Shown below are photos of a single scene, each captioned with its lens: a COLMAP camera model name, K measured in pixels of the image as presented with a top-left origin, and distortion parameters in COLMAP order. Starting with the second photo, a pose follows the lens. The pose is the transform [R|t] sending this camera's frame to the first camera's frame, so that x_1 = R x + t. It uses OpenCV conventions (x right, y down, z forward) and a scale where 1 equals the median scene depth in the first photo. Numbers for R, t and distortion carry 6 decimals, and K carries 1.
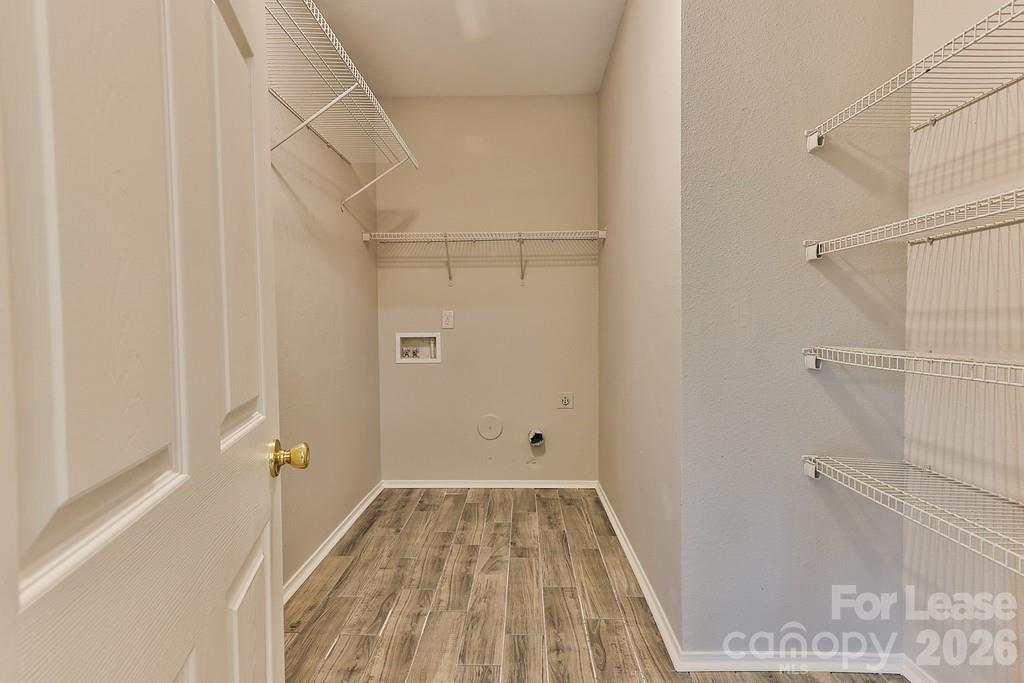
lens RADIAL K [[467.1, 0, 512.0], [0, 467.1, 341.5], [0, 0, 1]] dist [-0.000409, -0.000247]
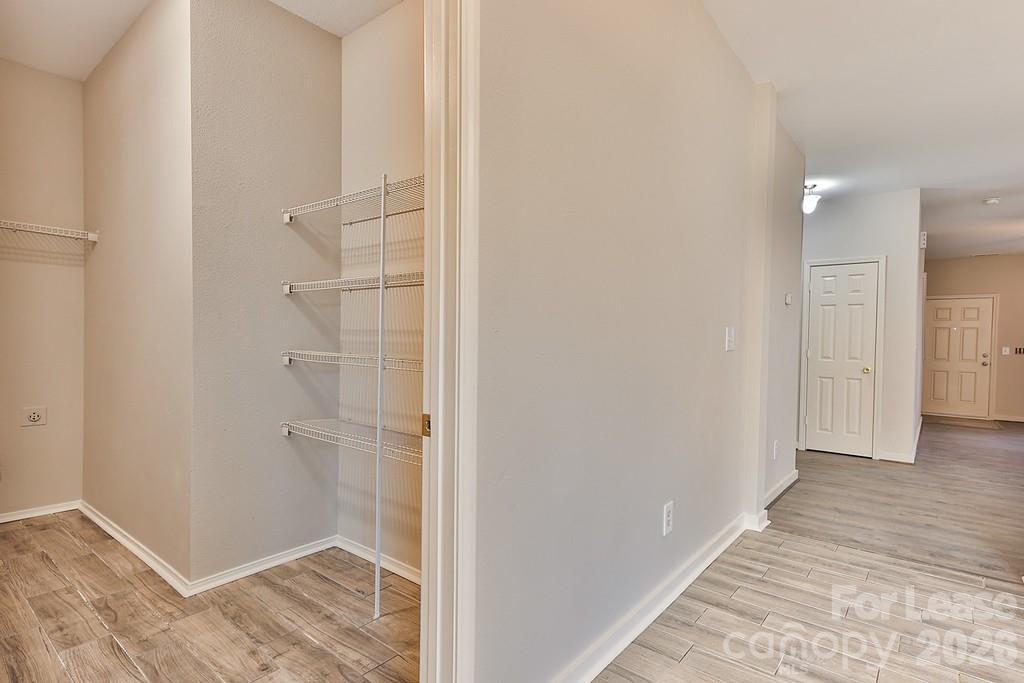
lens RADIAL K [[494.8, 0, 494.7], [0, 494.8, 348.5], [0, 0, 1]] dist [0.037724, -0.000566]
pose [[0.610225, 0.005798, 0.792207, -0.232737], [0.002310, 0.999956, -0.009098, 0.020387], [-0.792225, 0.007381, 0.610185, -0.526763]]
